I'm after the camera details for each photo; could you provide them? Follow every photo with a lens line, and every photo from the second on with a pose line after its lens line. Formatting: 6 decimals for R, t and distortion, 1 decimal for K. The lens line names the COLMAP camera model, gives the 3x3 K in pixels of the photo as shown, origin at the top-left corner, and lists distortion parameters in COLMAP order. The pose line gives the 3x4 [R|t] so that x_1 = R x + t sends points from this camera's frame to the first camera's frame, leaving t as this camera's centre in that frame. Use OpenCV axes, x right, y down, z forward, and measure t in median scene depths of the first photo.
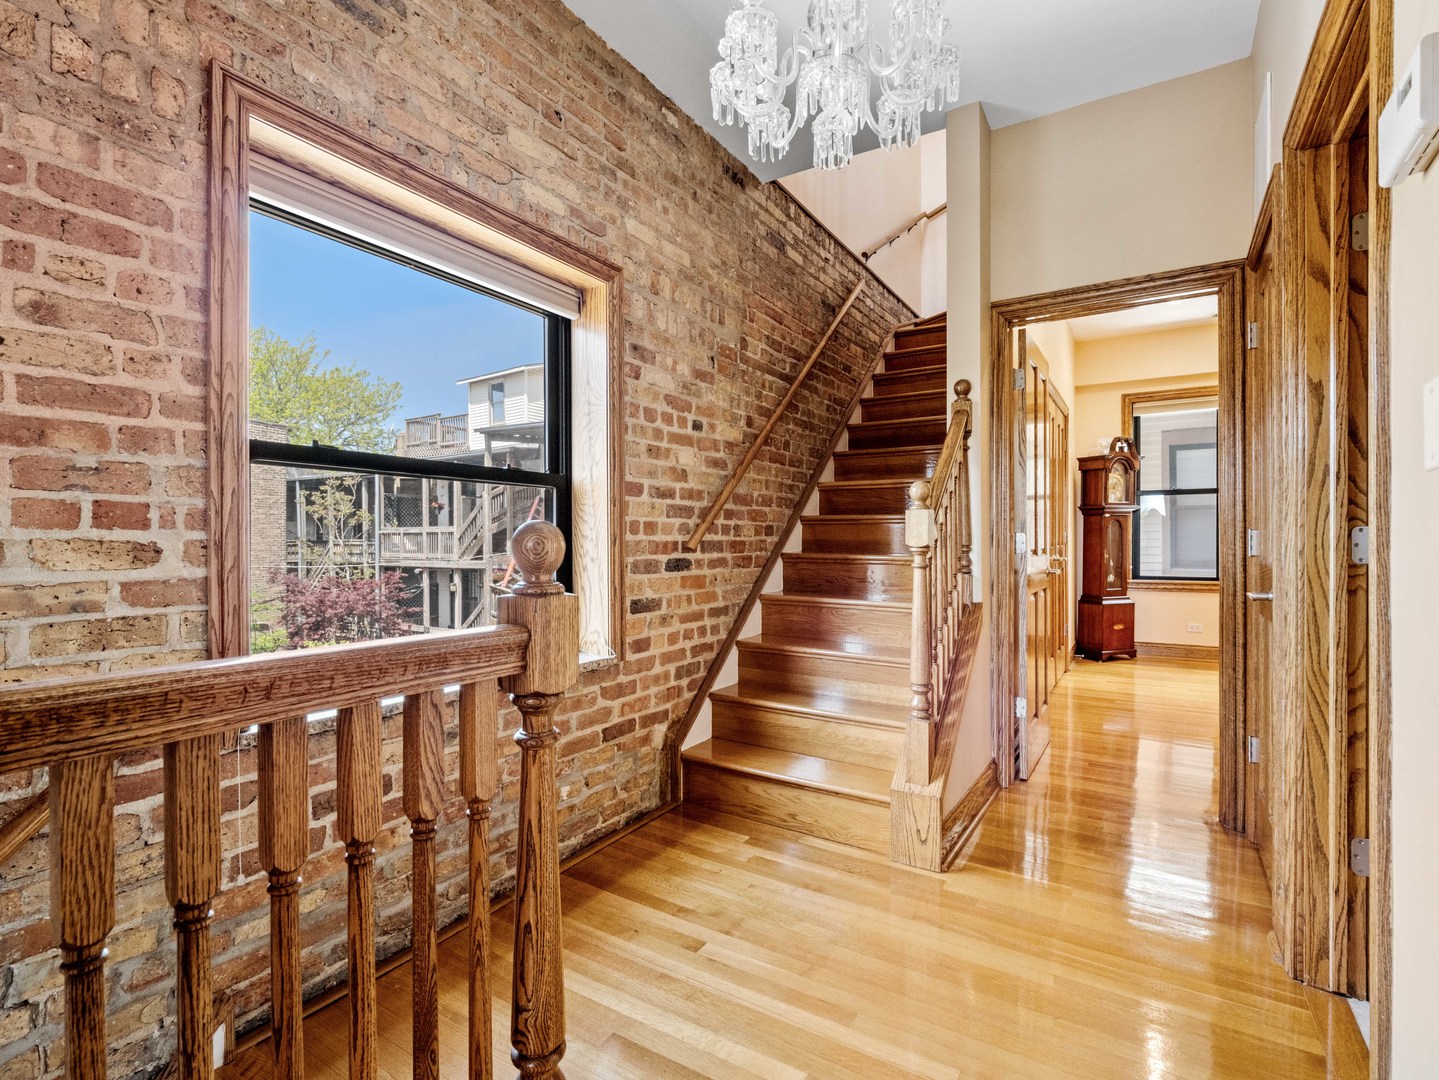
lens RADIAL K [[696.3, 0, 718.3], [0, 696.3, 540.1], [0, 0, 1]] dist [-0.014291, -0.001860]
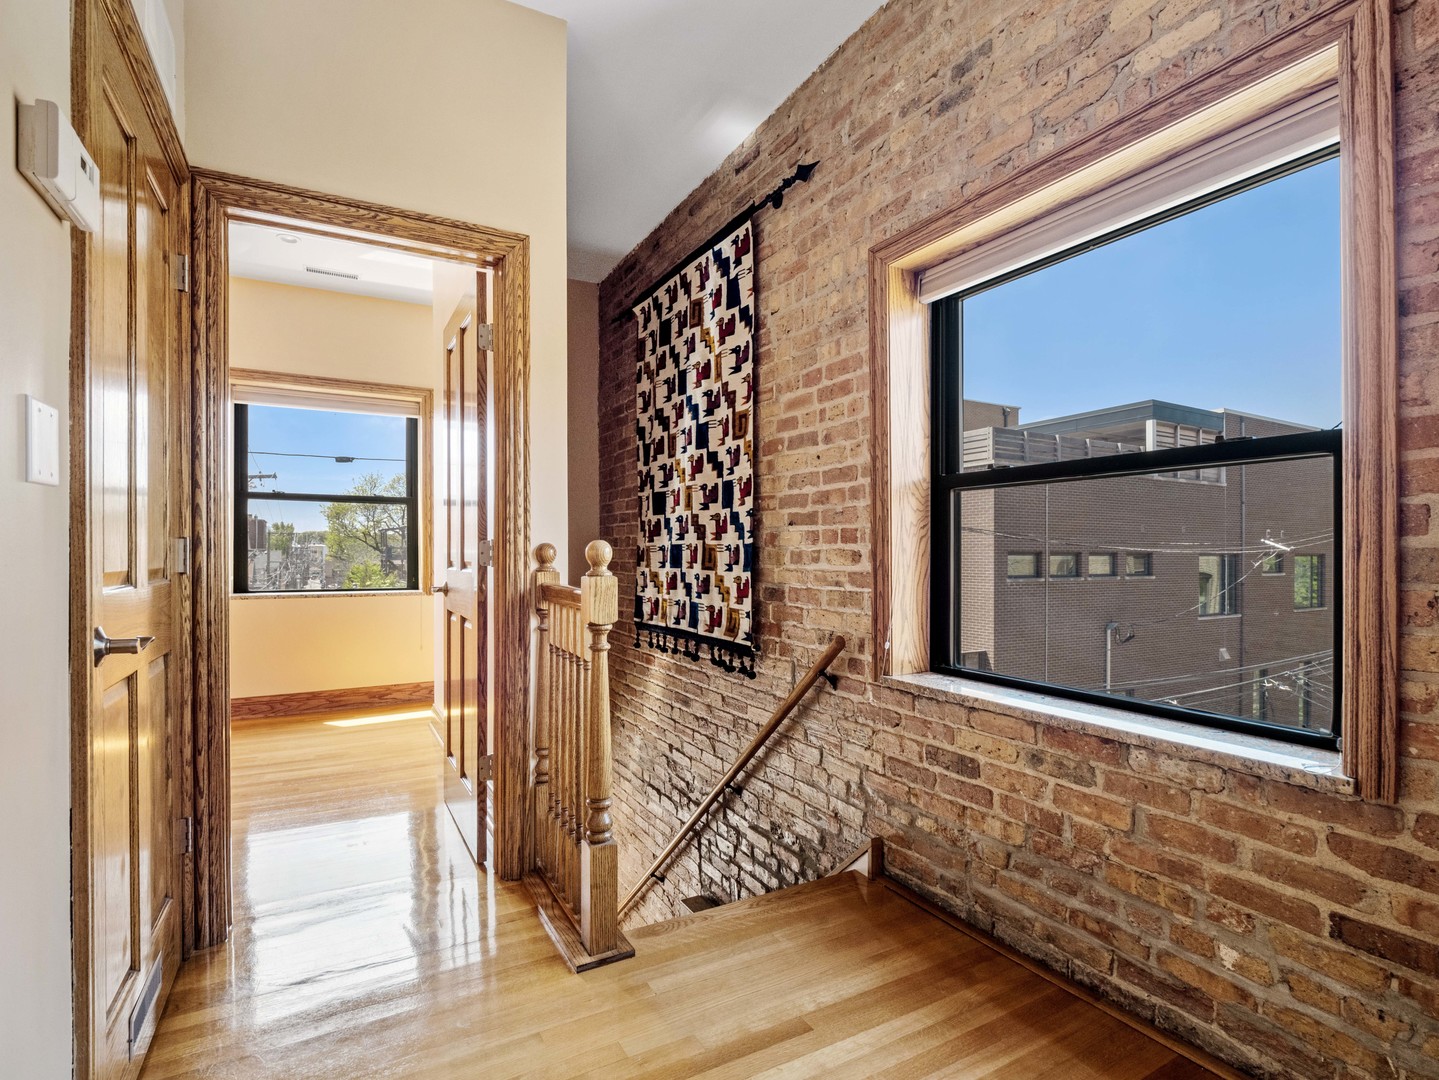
lens RADIAL K [[696.3, 0, 715.2], [0, 696.3, 547.6], [0, 0, 1]] dist [-0.014291, -0.001860]
pose [[-0.475927, 0.001802, -0.879483, 0.631964], [0.005955, 0.999982, -0.001174, -0.002687], [0.879465, -0.005796, -0.475929, 1.058839]]
